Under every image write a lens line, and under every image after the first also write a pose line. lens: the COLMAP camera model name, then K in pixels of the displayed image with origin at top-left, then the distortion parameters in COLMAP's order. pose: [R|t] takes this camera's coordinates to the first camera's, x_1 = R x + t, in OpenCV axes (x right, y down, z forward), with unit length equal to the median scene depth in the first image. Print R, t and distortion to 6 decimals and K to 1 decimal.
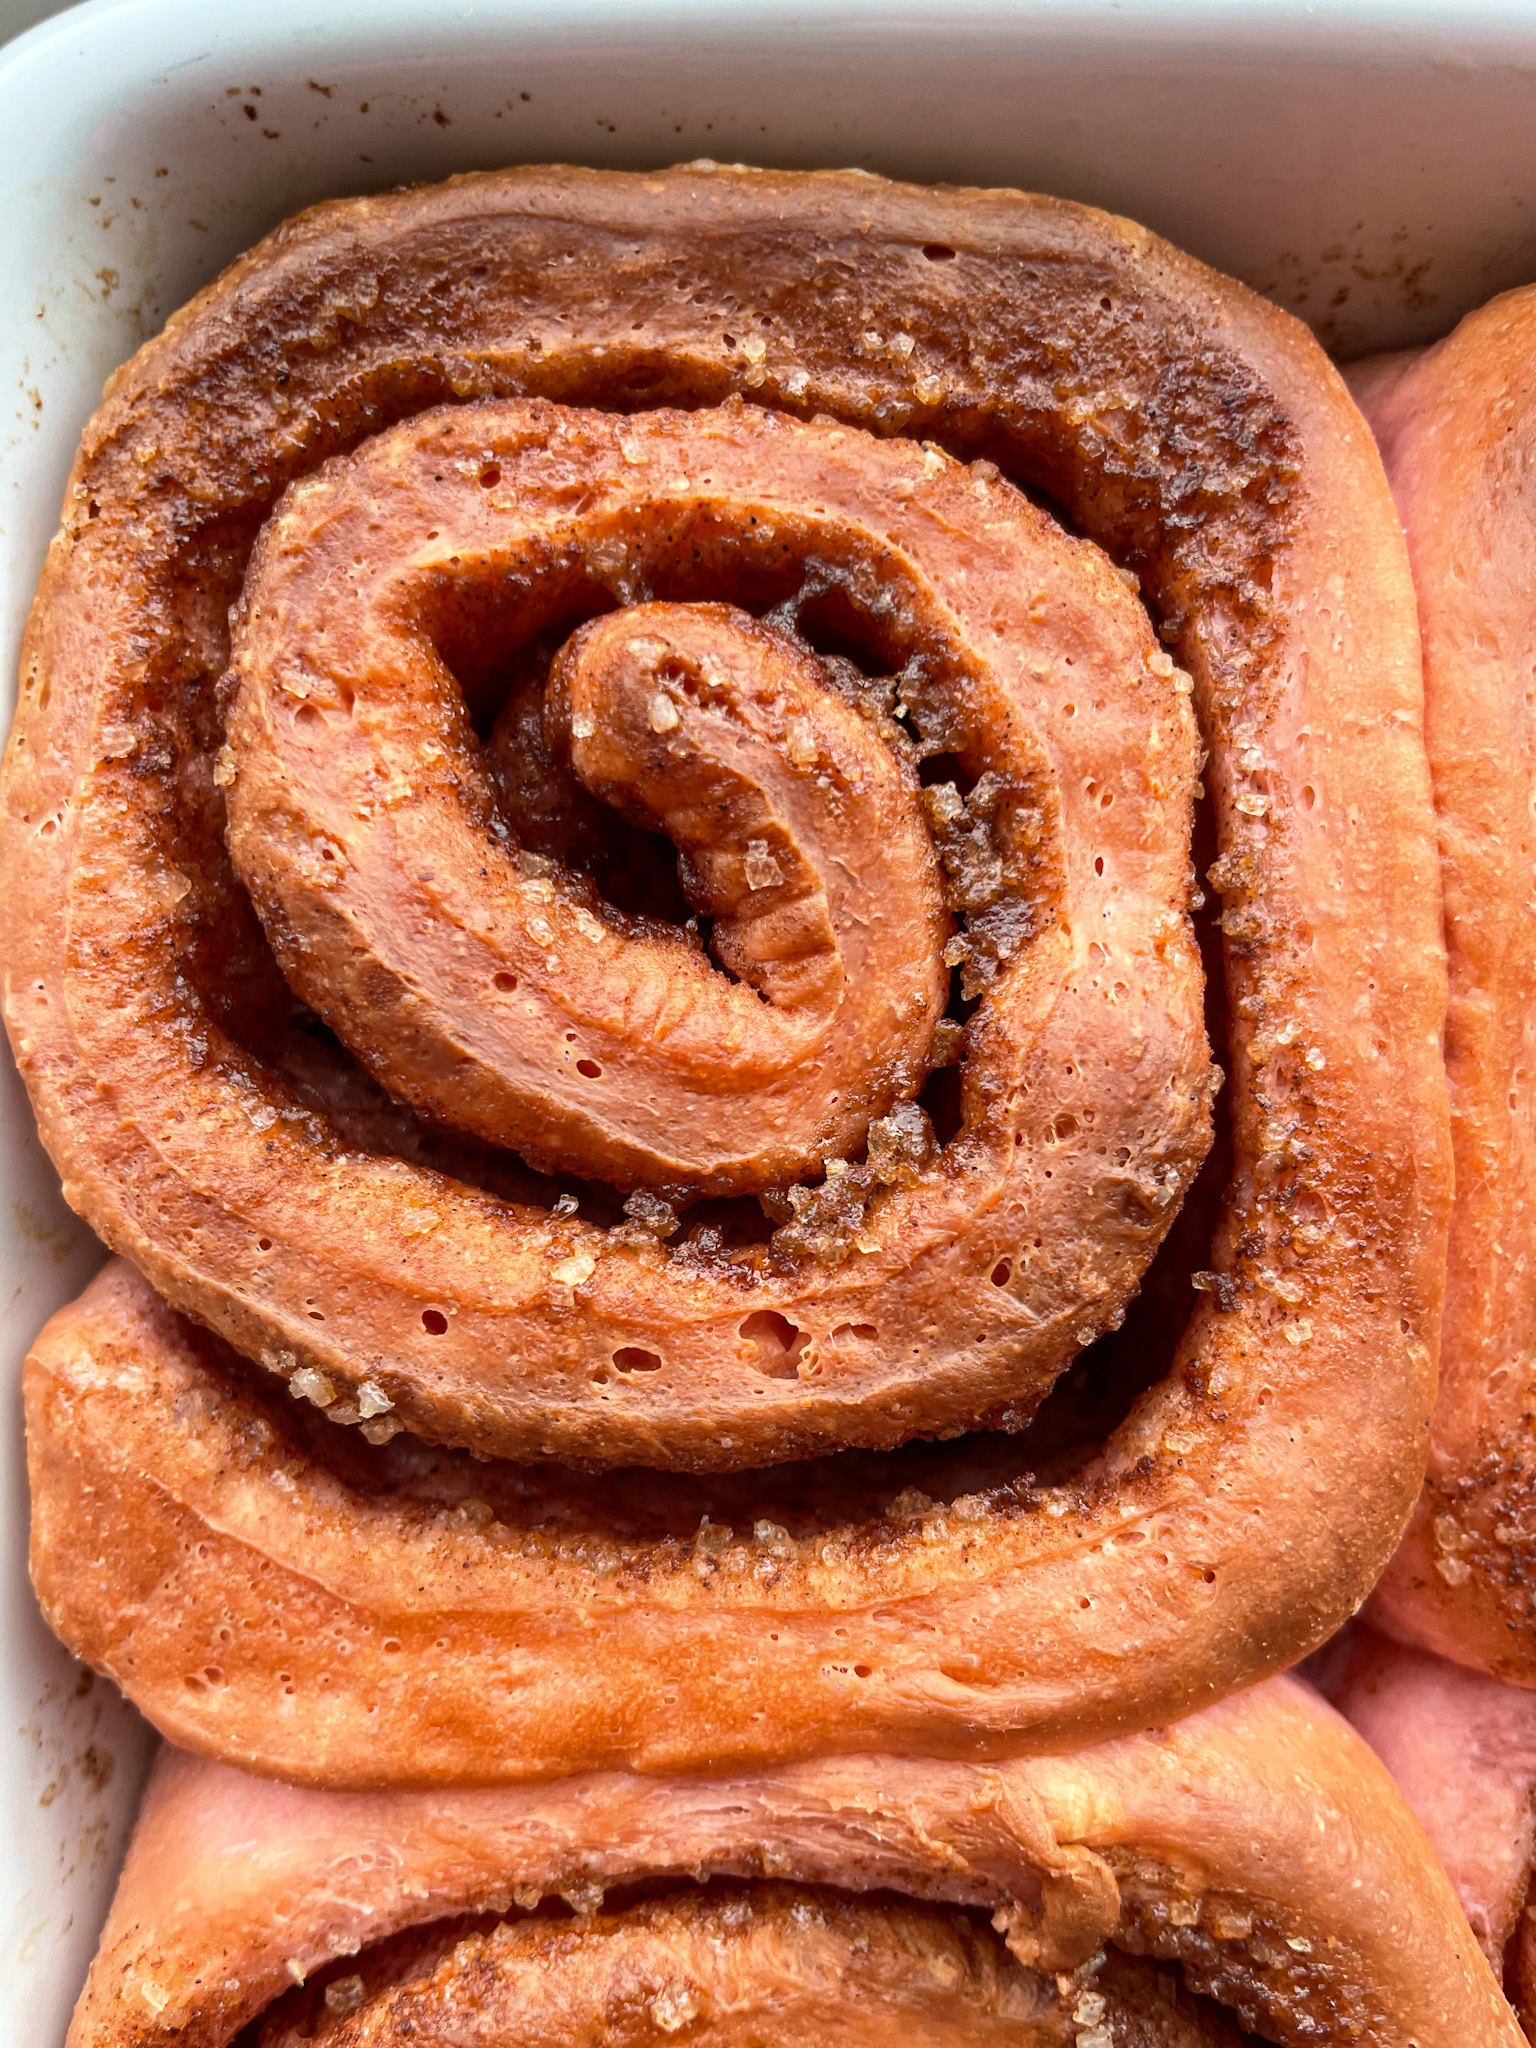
lens RADIAL K [[1549.8, 0, 768.0], [0, 1549.8, 1024.0], [0, 0, 1]] dist [0.061164, -0.130727]
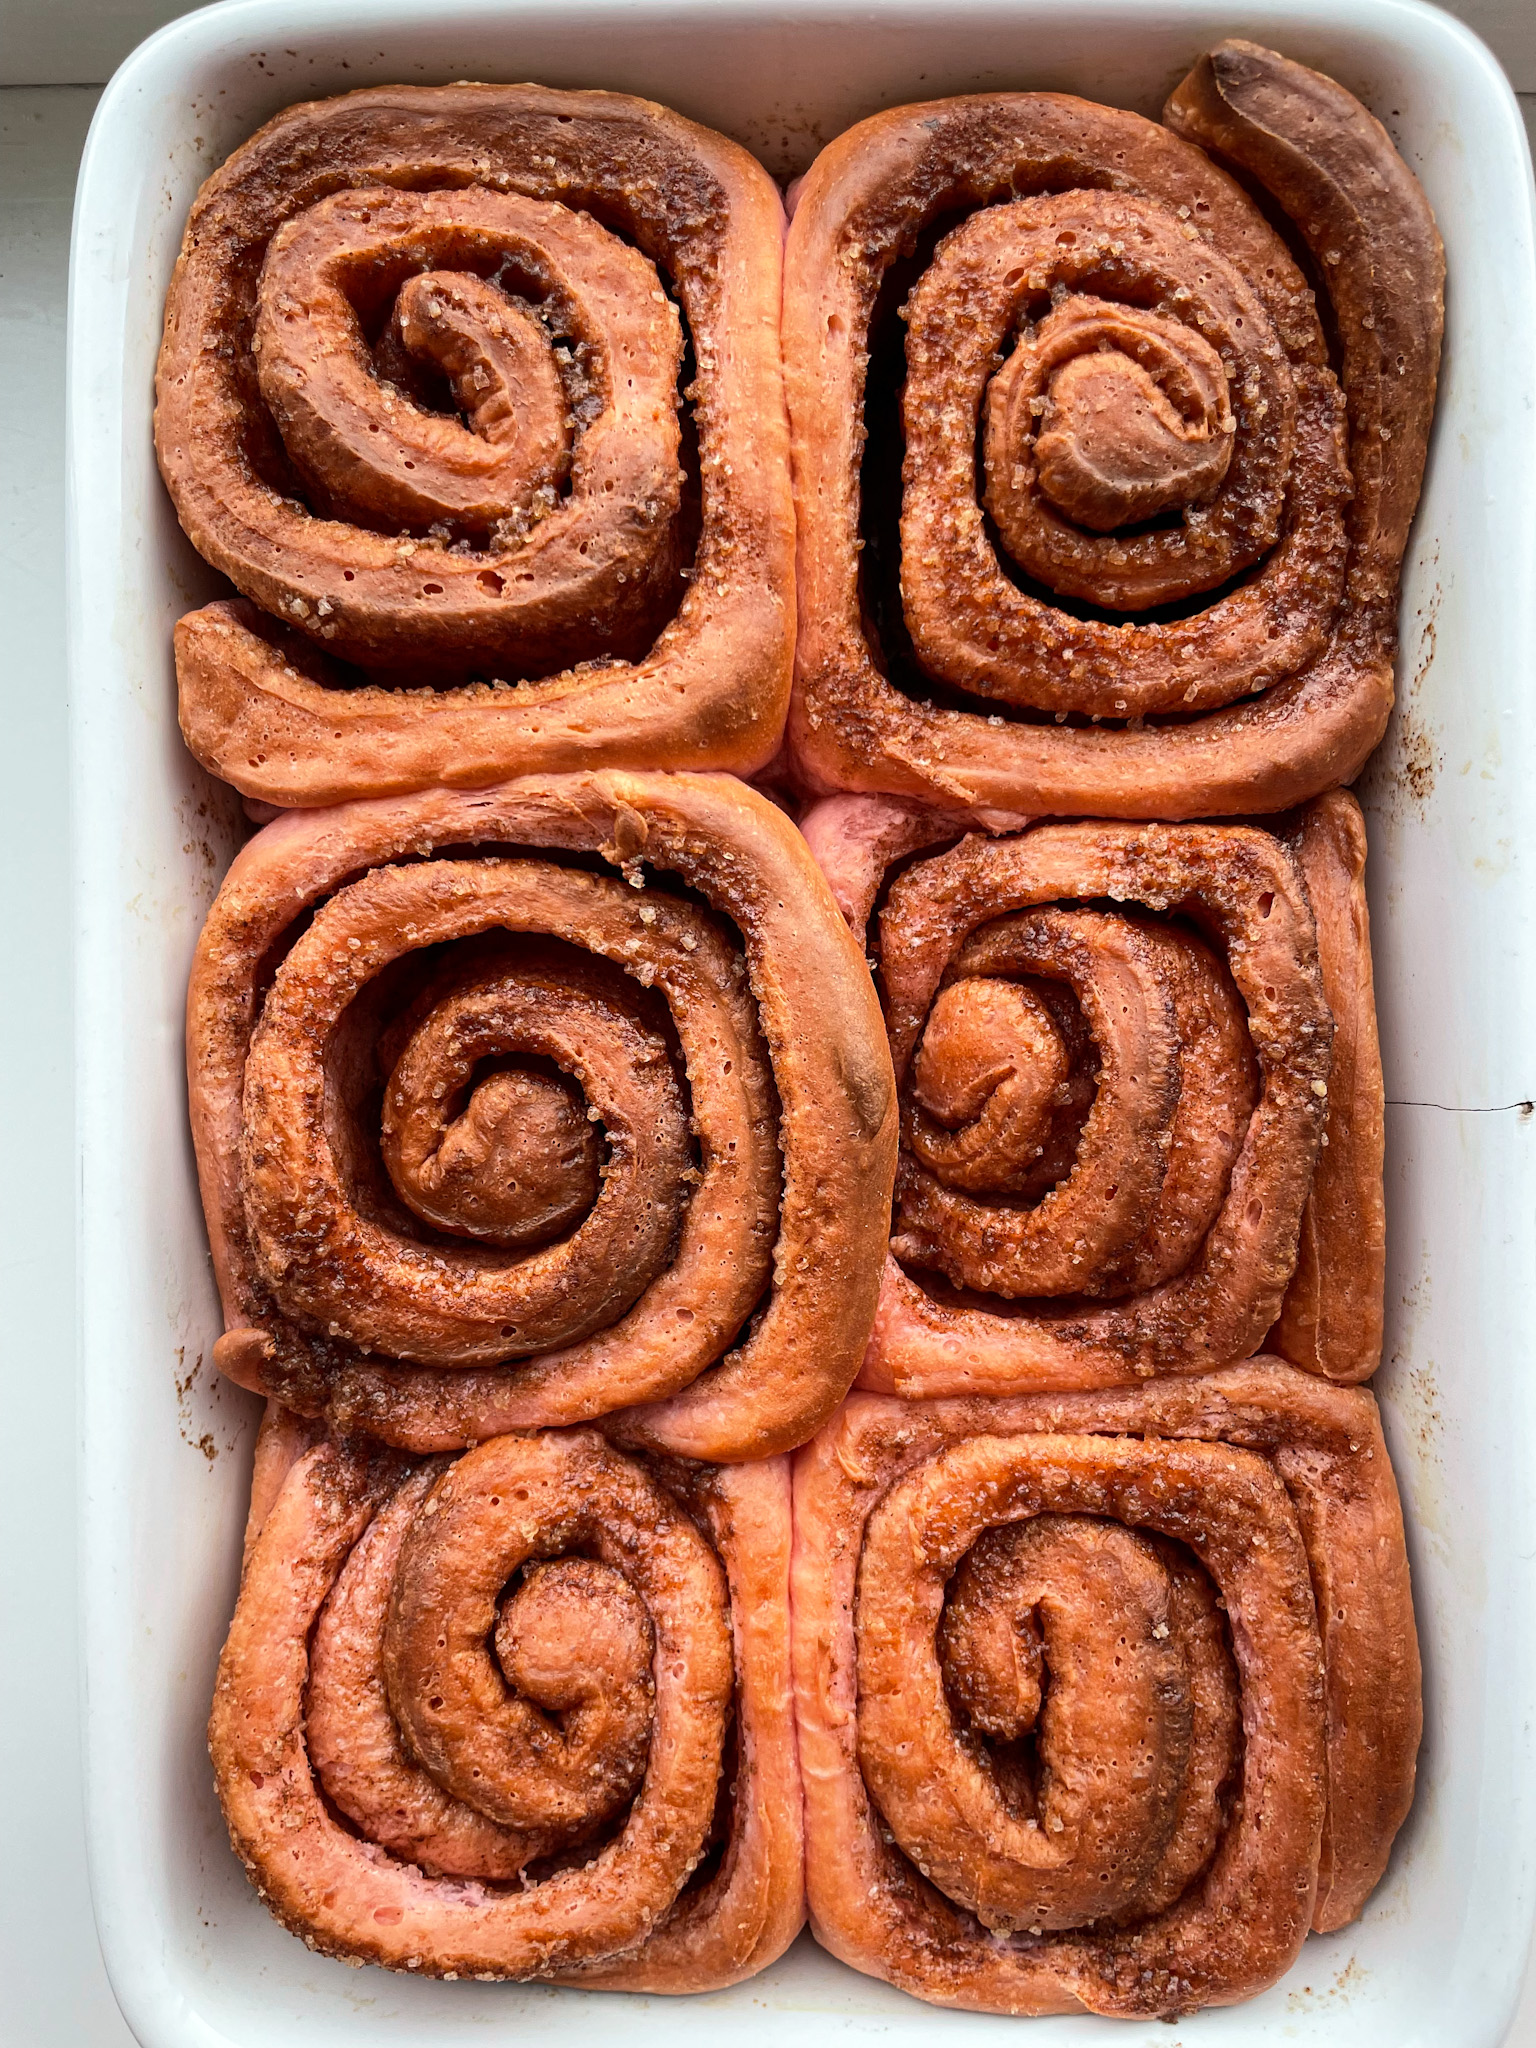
lens RADIAL K [[1535.1, 0, 768.0], [0, 1535.1, 1024.0], [0, 0, 1]] dist [0.064870, -0.083528]
pose [[0.999676, -0.013748, -0.021431, 0.451556], [0.014128, 0.999743, 0.017709, 0.812347], [0.021182, -0.018006, 0.999613, -1.319856]]
